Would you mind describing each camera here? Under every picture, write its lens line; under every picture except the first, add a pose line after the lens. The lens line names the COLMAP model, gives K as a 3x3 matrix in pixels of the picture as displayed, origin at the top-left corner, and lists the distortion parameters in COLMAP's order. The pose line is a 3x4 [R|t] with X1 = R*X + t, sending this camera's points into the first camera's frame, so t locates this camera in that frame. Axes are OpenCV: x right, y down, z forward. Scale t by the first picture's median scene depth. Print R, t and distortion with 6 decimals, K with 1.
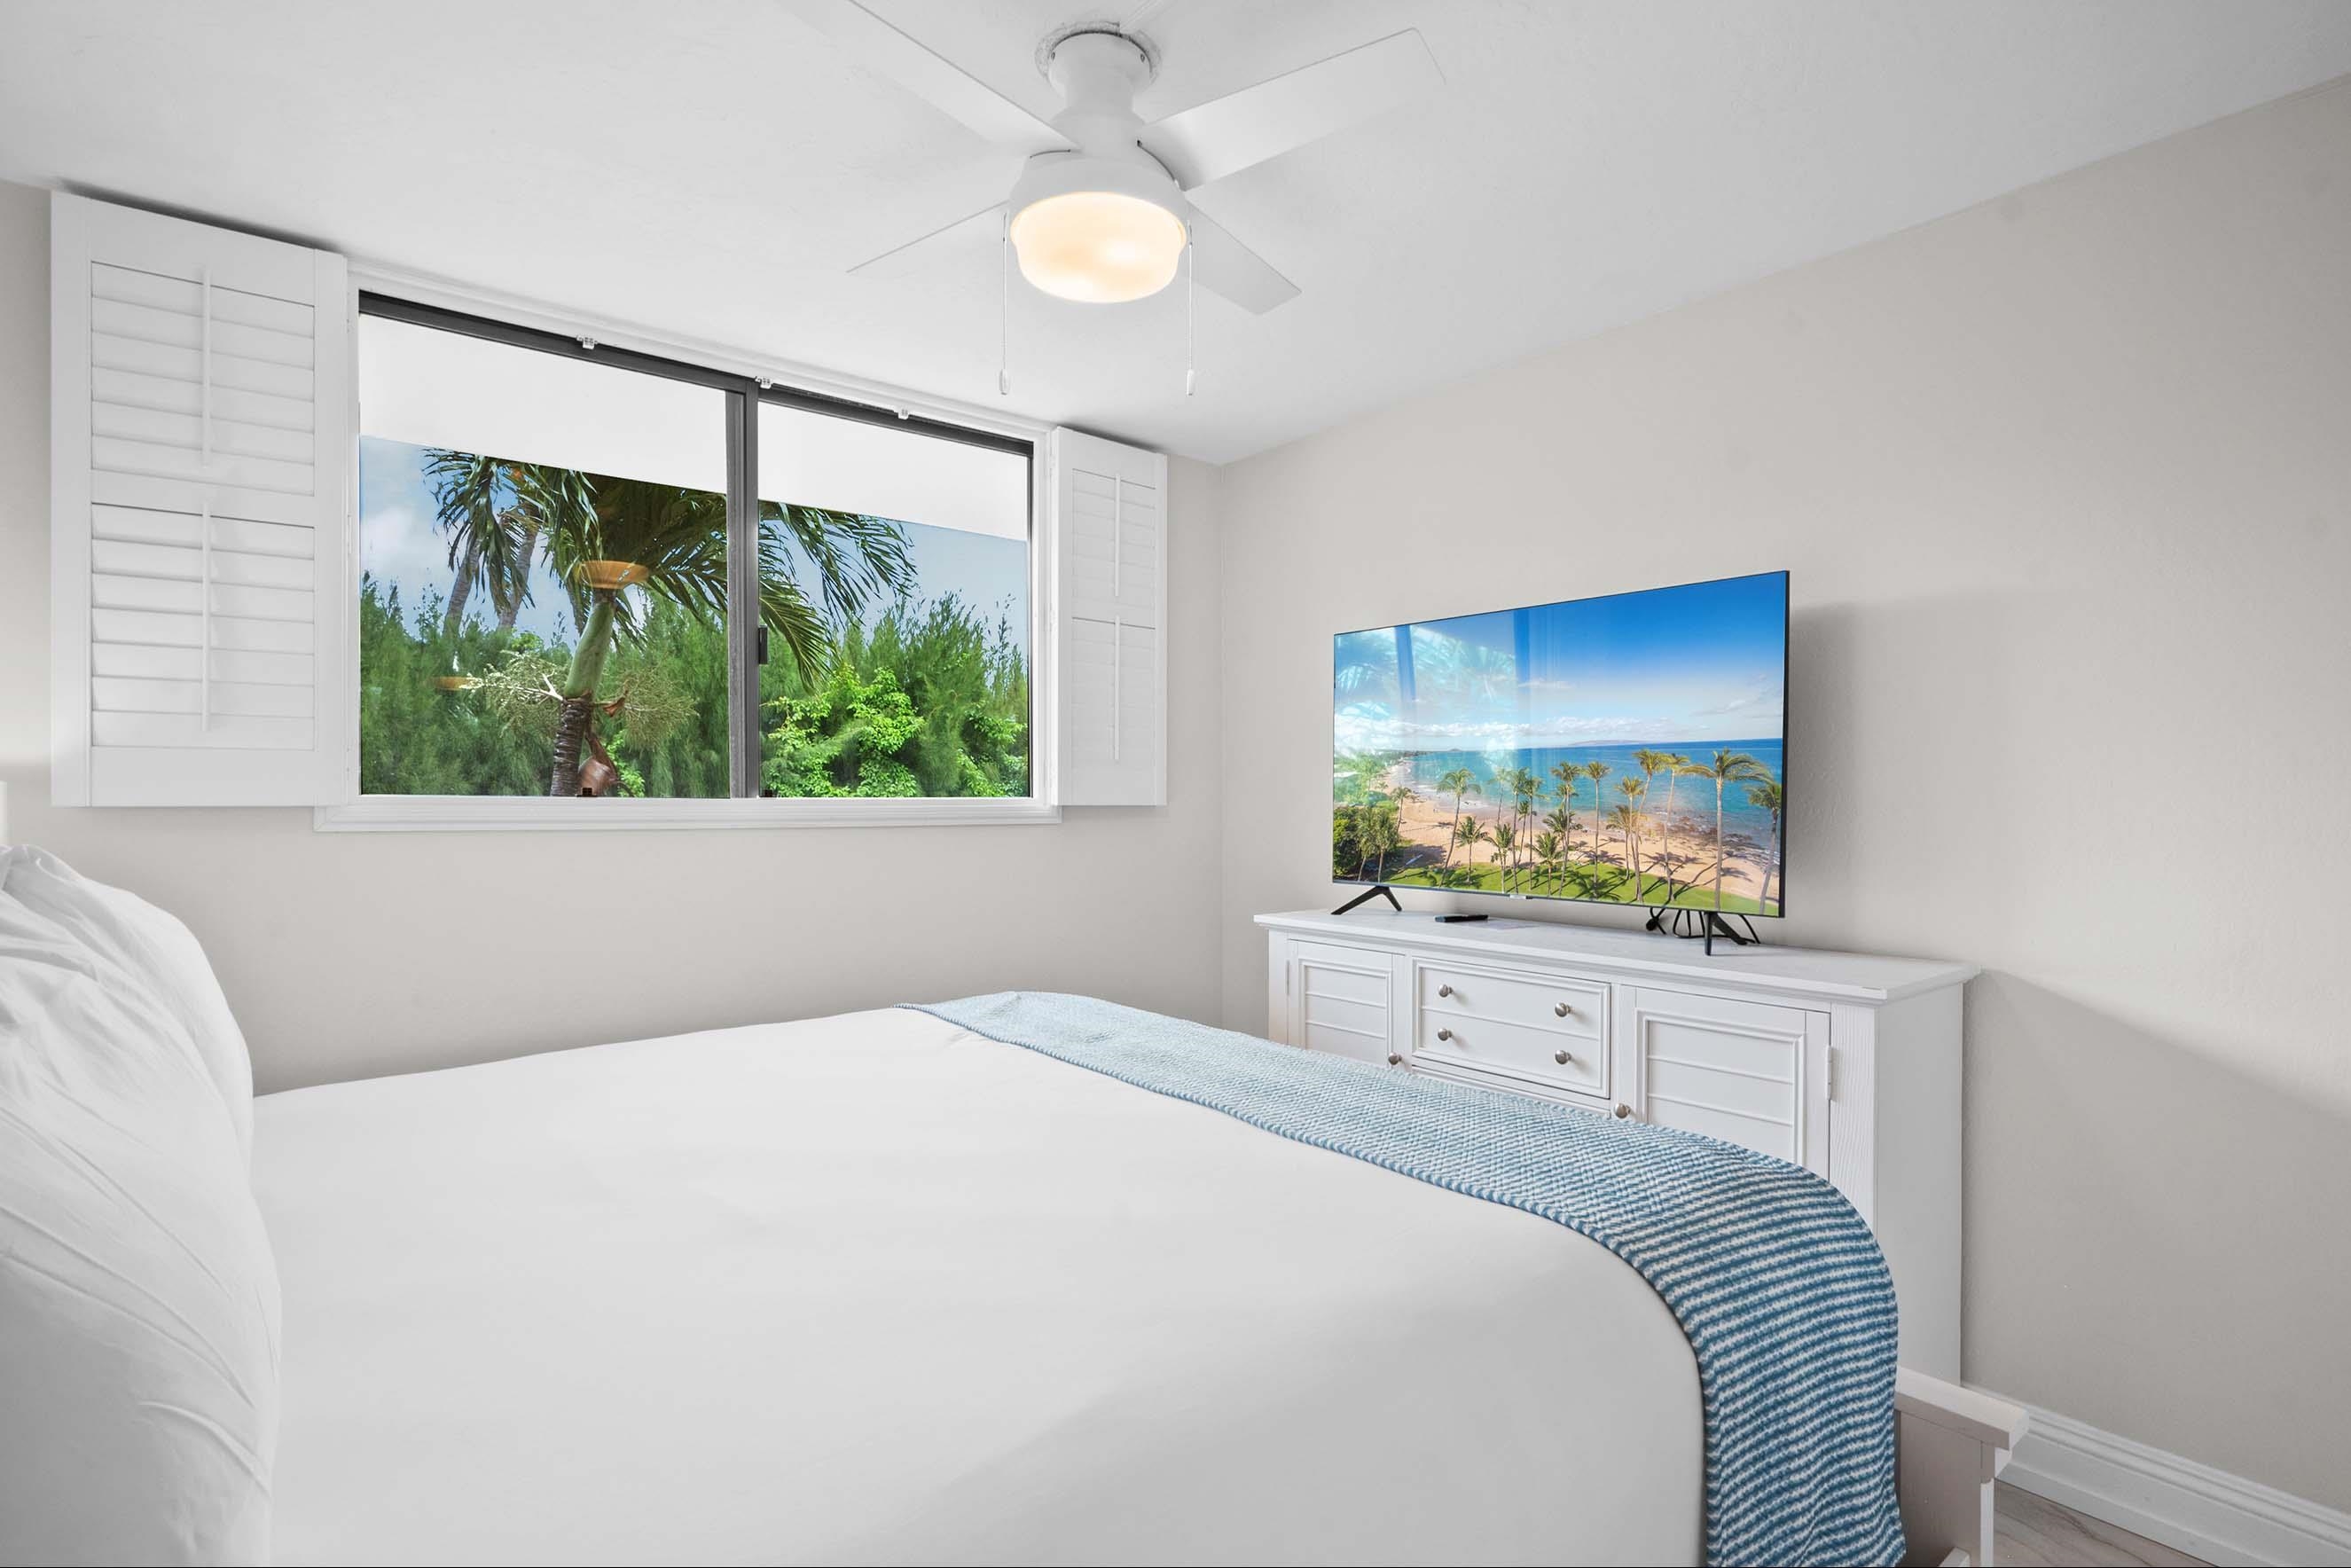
lens RADIAL K [[1177.7, 0, 1178.5], [0, 1177.7, 779.0], [0, 0, 1]] dist [-0.001642, 0.000726]
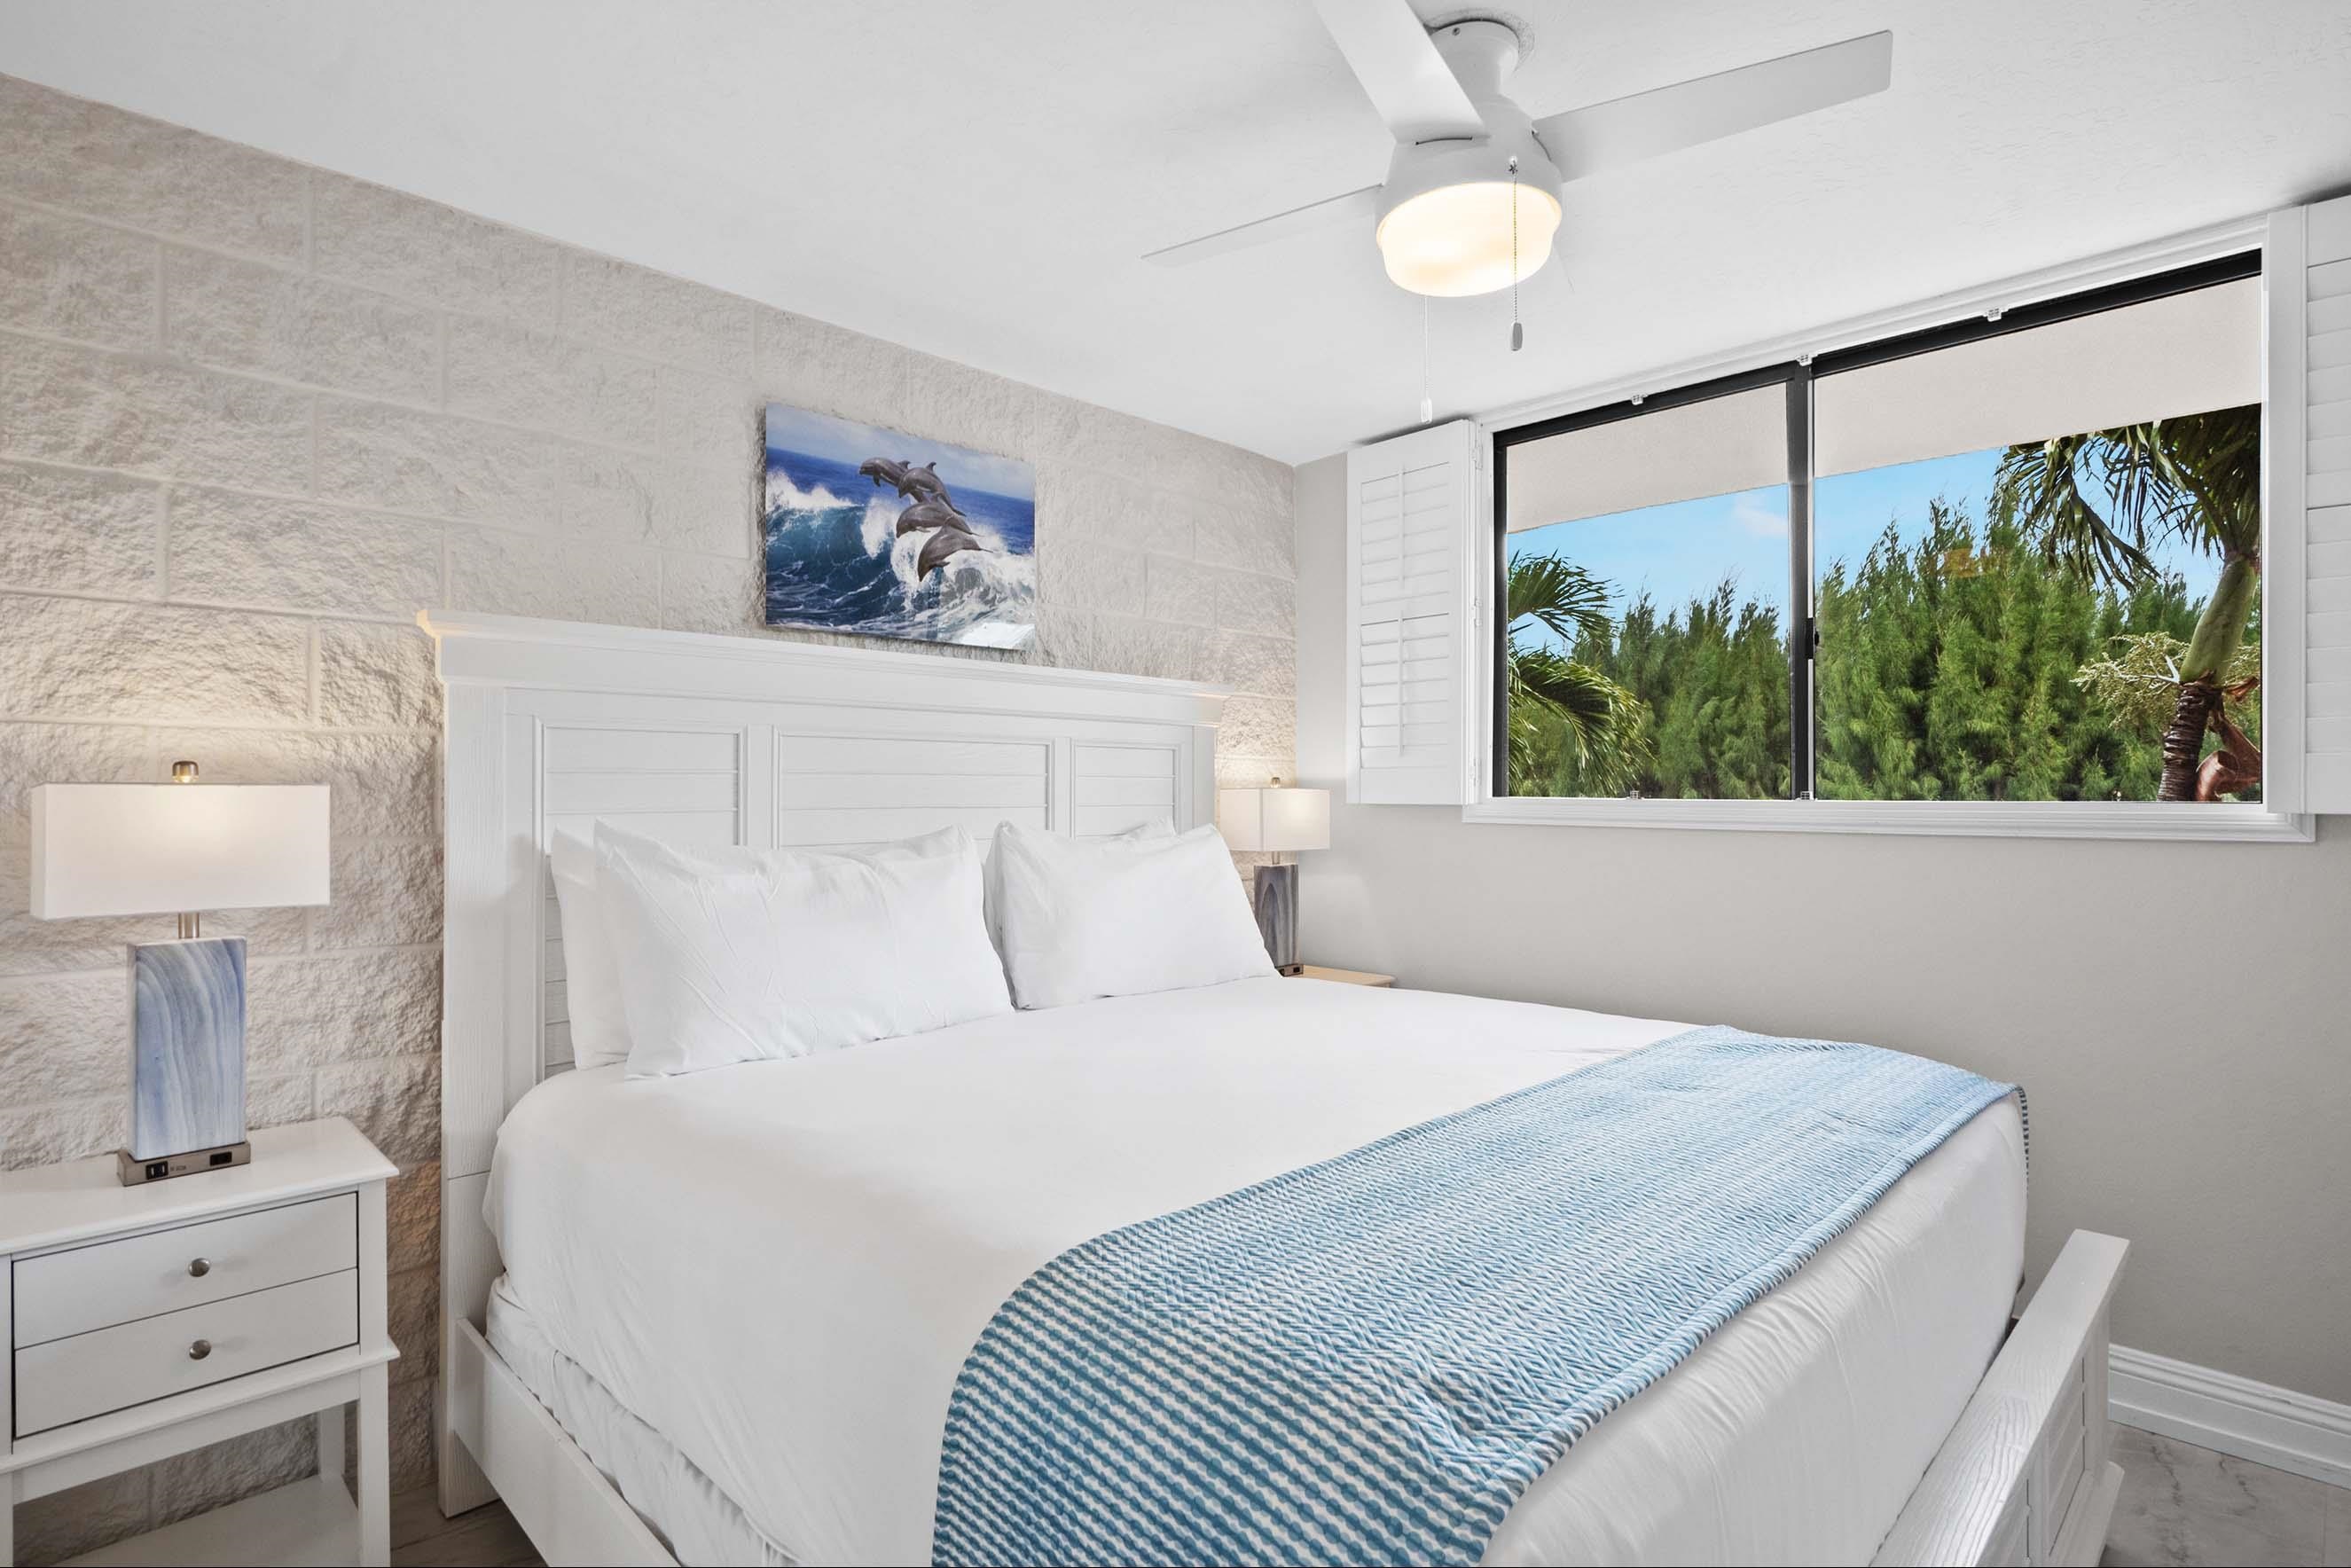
lens RADIAL K [[1177.7, 0, 1178.5], [0, 1177.7, 779.0], [0, 0, 1]] dist [-0.001642, 0.000726]
pose [[0.088060, -0.014146, -0.996015, 0.660304], [0.012983, 0.999831, -0.013052, 0.004552], [0.996031, -0.011781, 0.088229, 0.530563]]
